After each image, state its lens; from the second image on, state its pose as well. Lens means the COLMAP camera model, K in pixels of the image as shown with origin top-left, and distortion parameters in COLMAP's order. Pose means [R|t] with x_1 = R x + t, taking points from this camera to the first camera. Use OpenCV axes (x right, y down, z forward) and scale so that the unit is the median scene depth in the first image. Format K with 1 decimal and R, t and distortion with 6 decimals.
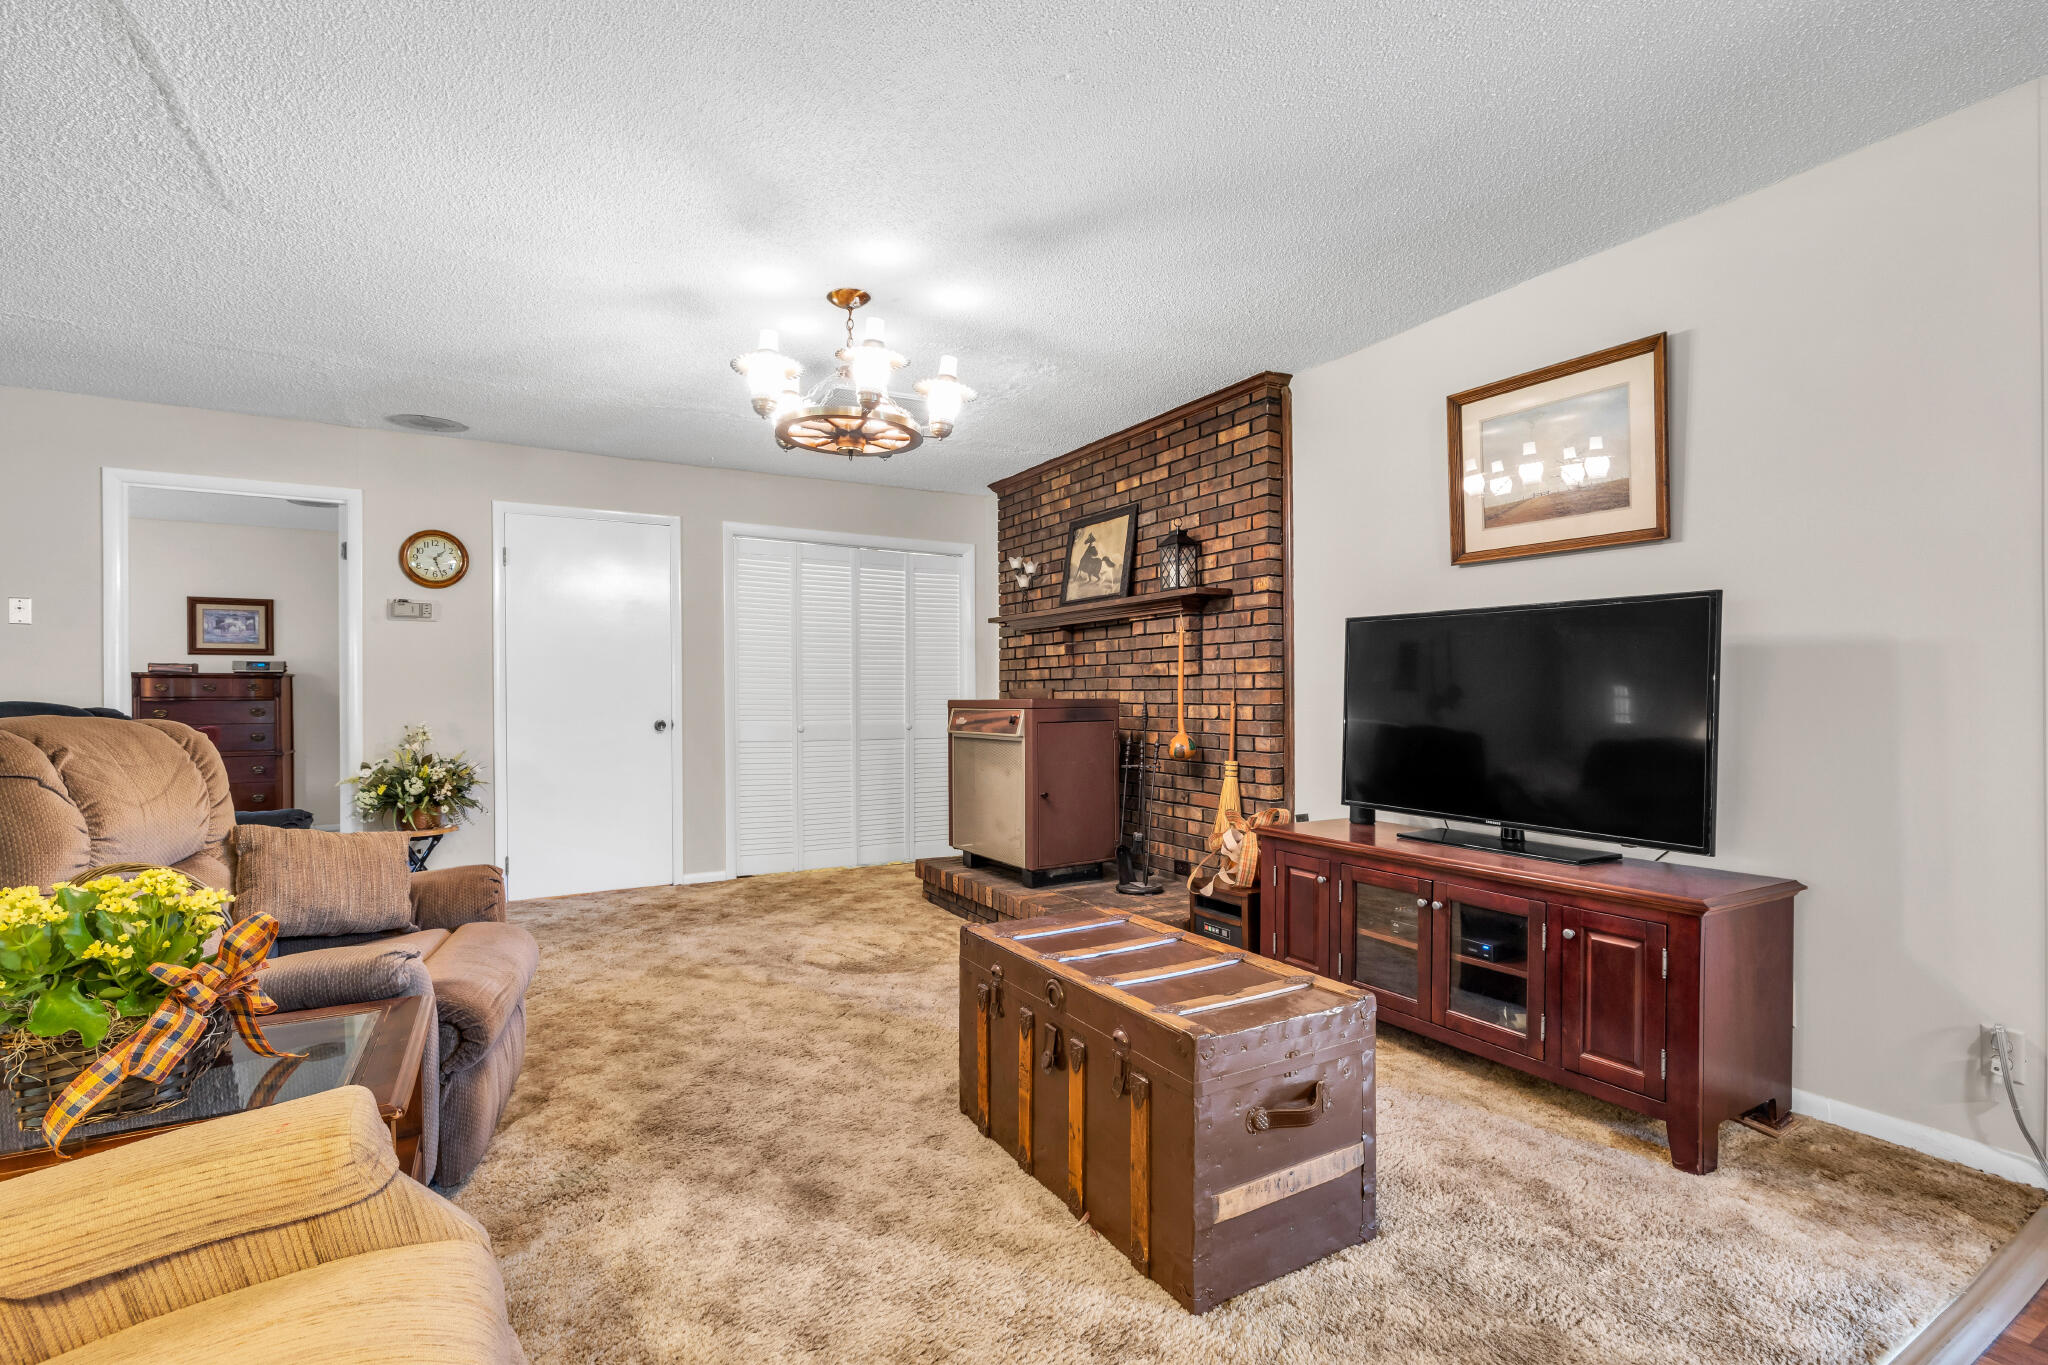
lens RADIAL K [[918.1, 0, 1019.7], [0, 918.1, 694.9], [0, 0, 1]] dist [-0.001951, -0.000133]
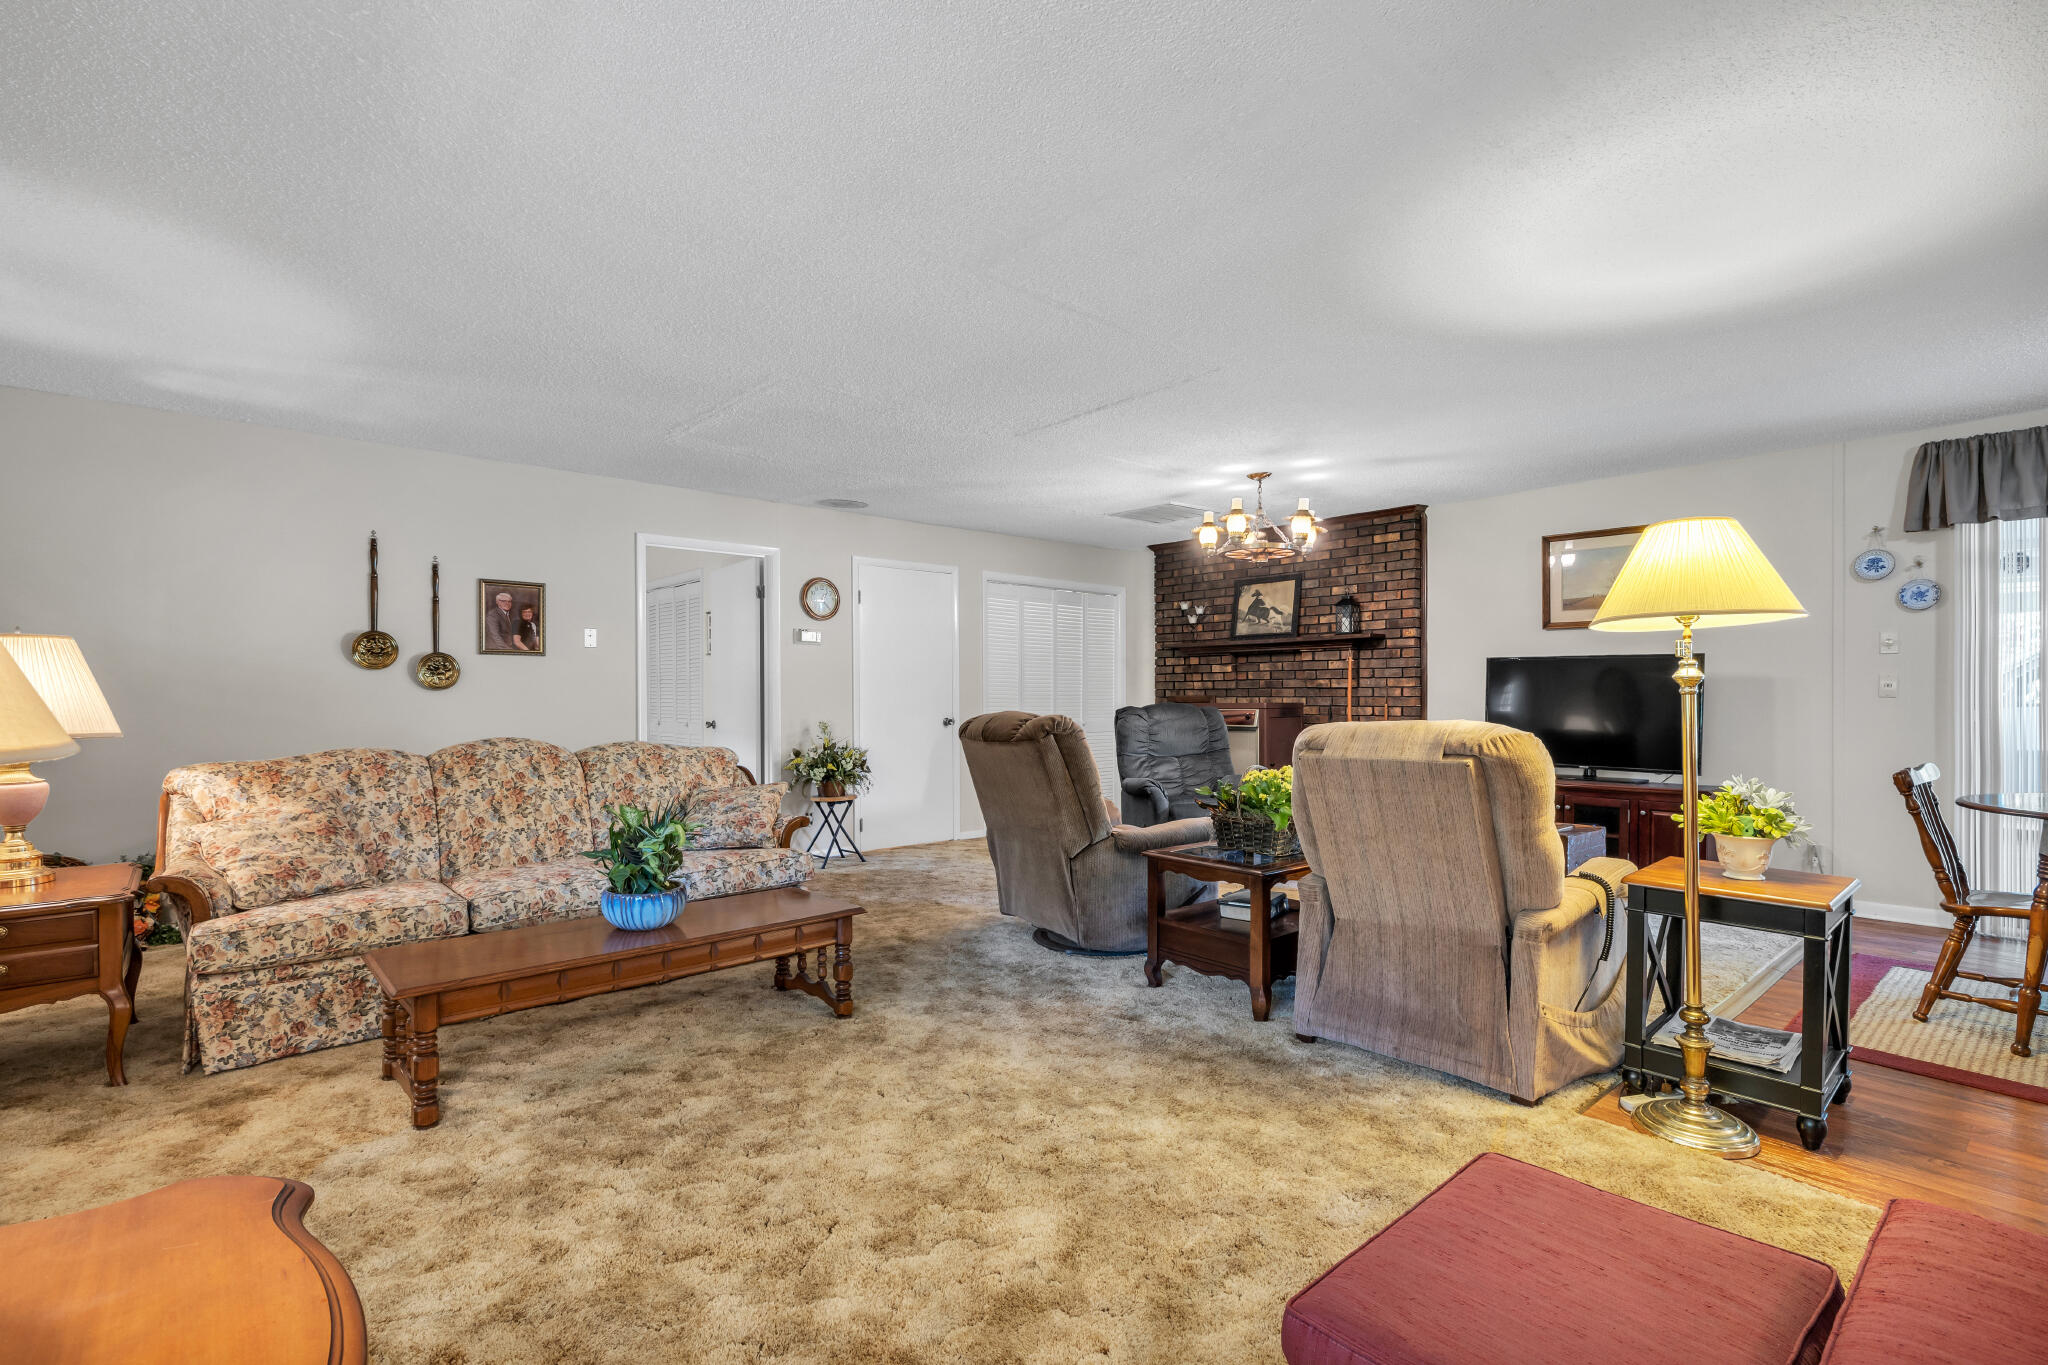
lens RADIAL K [[950.8, 0, 1025.3], [0, 950.8, 695.8], [0, 0, 1]] dist [-0.001006, -0.000077]
pose [[0.981435, 0.003274, 0.191767, -0.629905], [-0.002613, 0.999990, -0.003703, -0.000312], [-0.191777, 0.003133, 0.981433, -0.455955]]
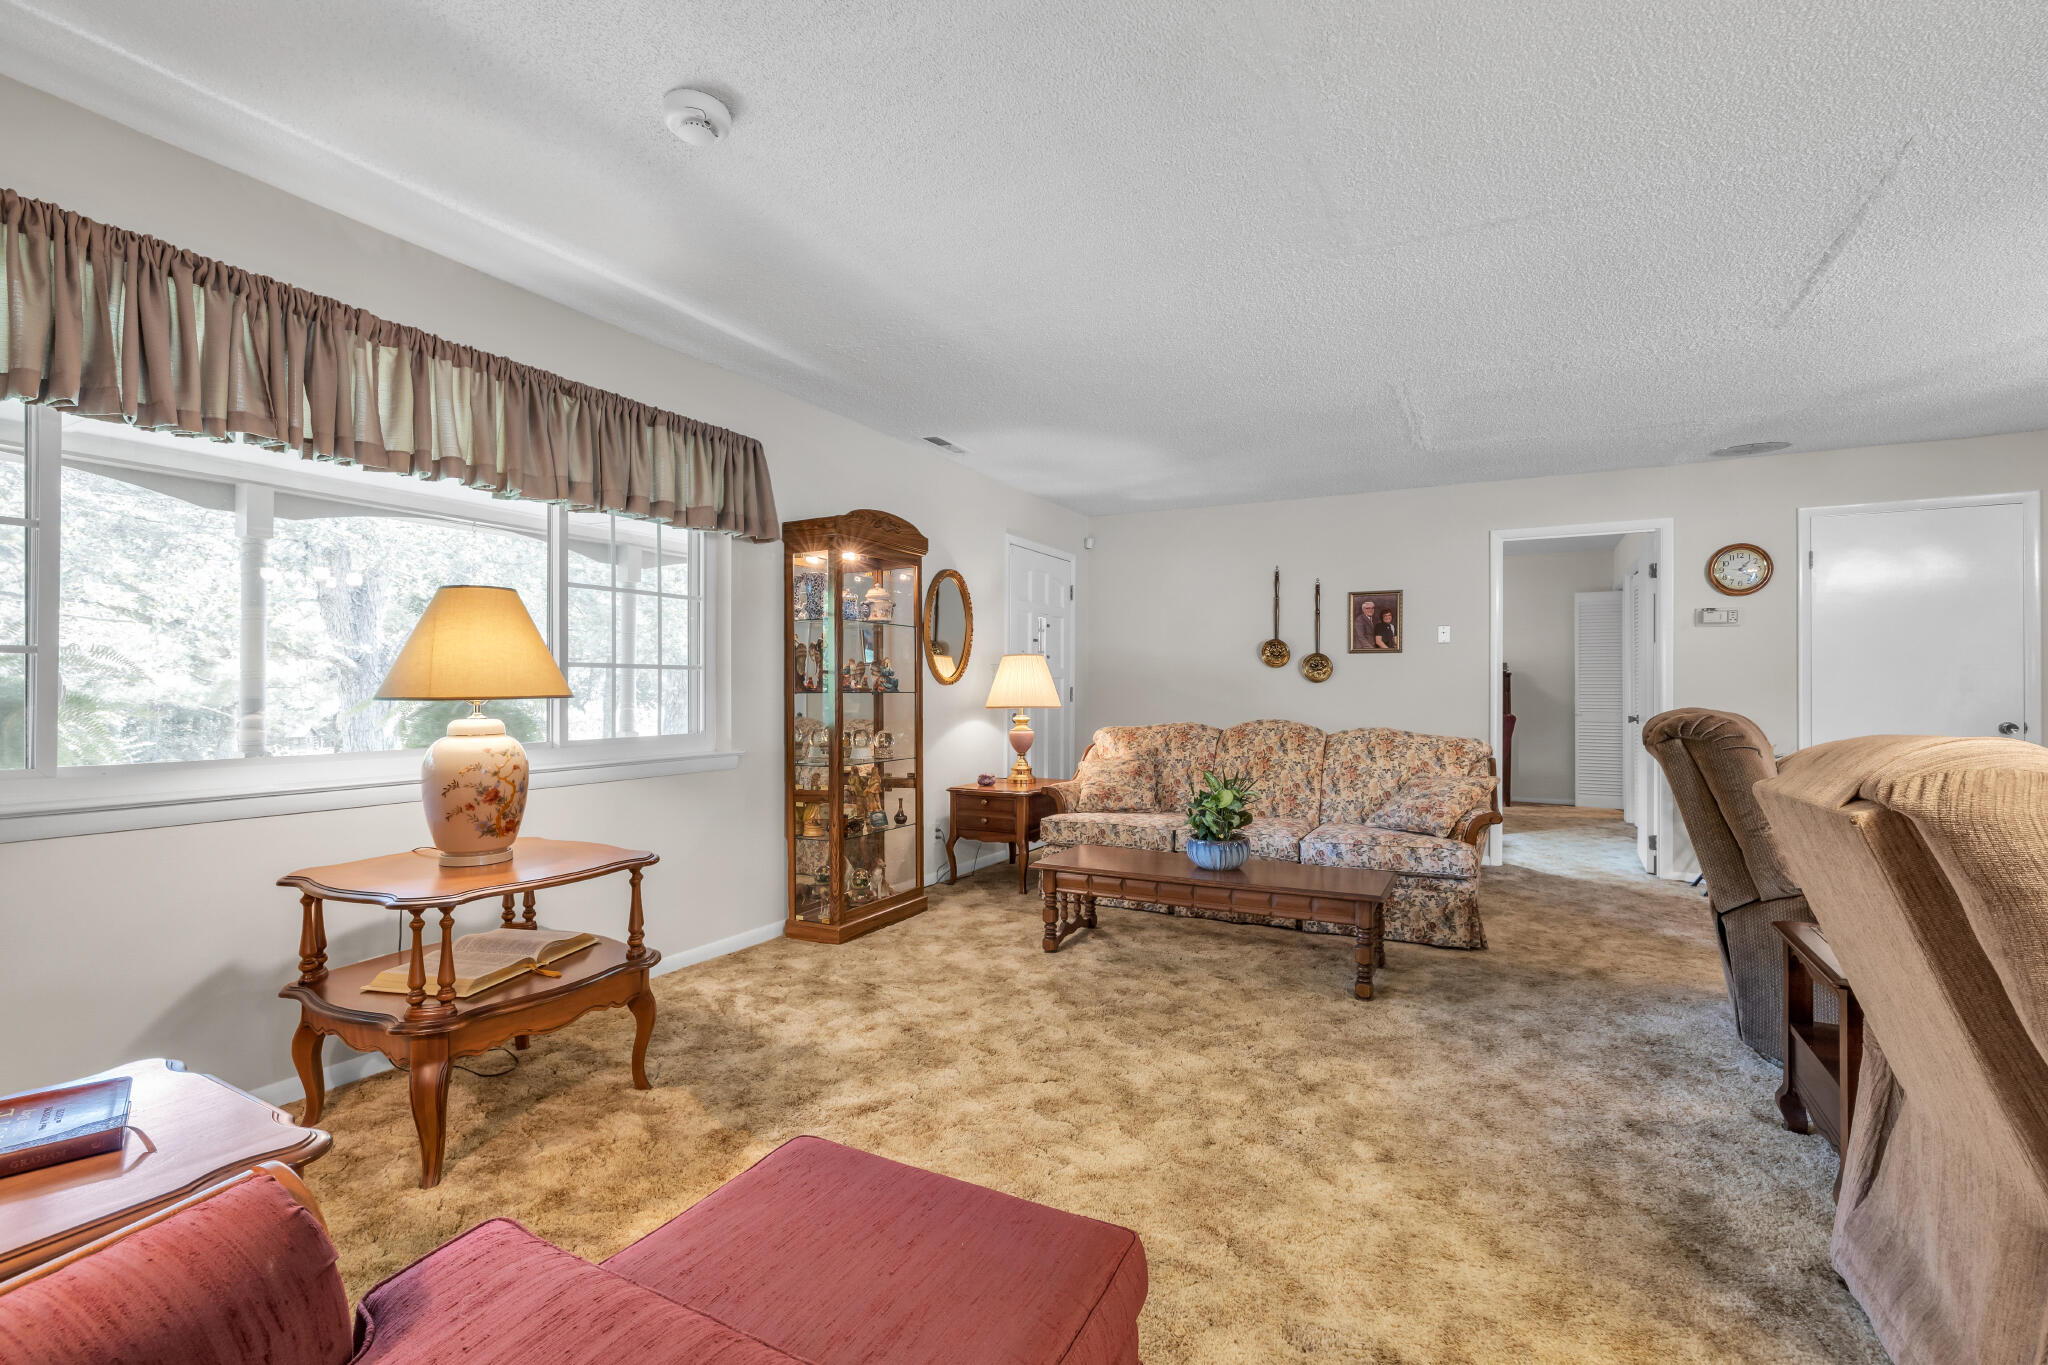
lens RADIAL K [[897.2, 0, 1024.4], [0, 897.2, 688.1], [0, 0, 1]] dist [0.002537, 0.000736]
pose [[0.526096, 0.005479, -0.850407, -0.173353], [-0.008295, 0.999965, 0.001311, 0.000693], [0.850385, 0.006364, 0.526123, -0.313850]]
